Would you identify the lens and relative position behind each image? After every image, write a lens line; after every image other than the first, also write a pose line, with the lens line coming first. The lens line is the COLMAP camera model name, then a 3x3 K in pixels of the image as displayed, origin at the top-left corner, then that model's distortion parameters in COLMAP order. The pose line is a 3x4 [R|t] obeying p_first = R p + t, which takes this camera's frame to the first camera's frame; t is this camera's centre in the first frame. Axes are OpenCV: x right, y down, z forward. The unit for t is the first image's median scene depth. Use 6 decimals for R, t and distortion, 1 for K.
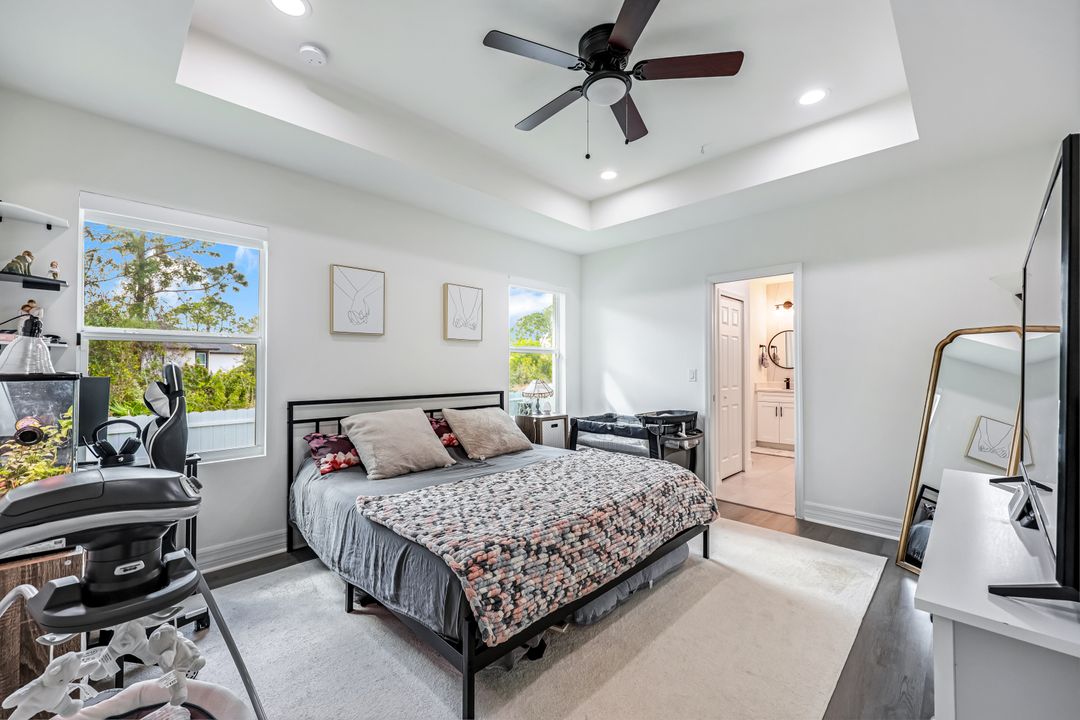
lens RADIAL K [[433.4, 0, 535.8], [0, 433.4, 365.7], [0, 0, 1]] dist [0.001329, 0.000349]
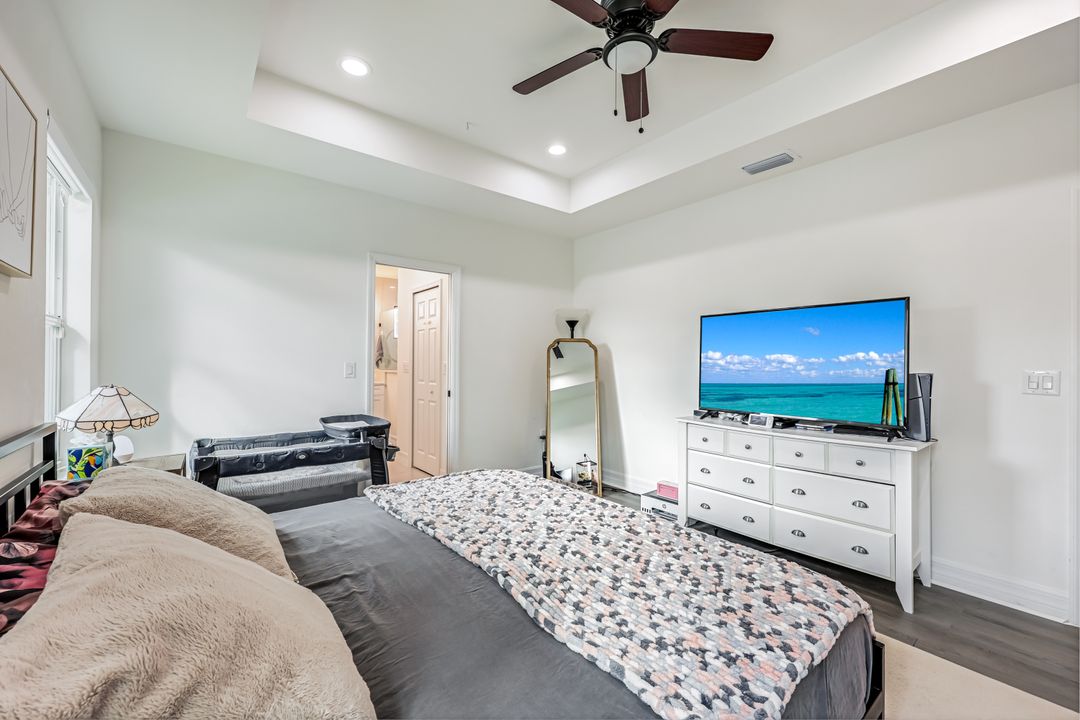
lens RADIAL K [[433.4, 0, 537.1], [0, 433.4, 360.4], [0, 0, 1]] dist [0.001329, 0.000349]
pose [[0.109579, 0.010632, 0.993921, -0.731167], [-0.012391, 0.999880, -0.009330, 0.011707], [-0.993901, -0.011293, 0.109697, 1.047717]]
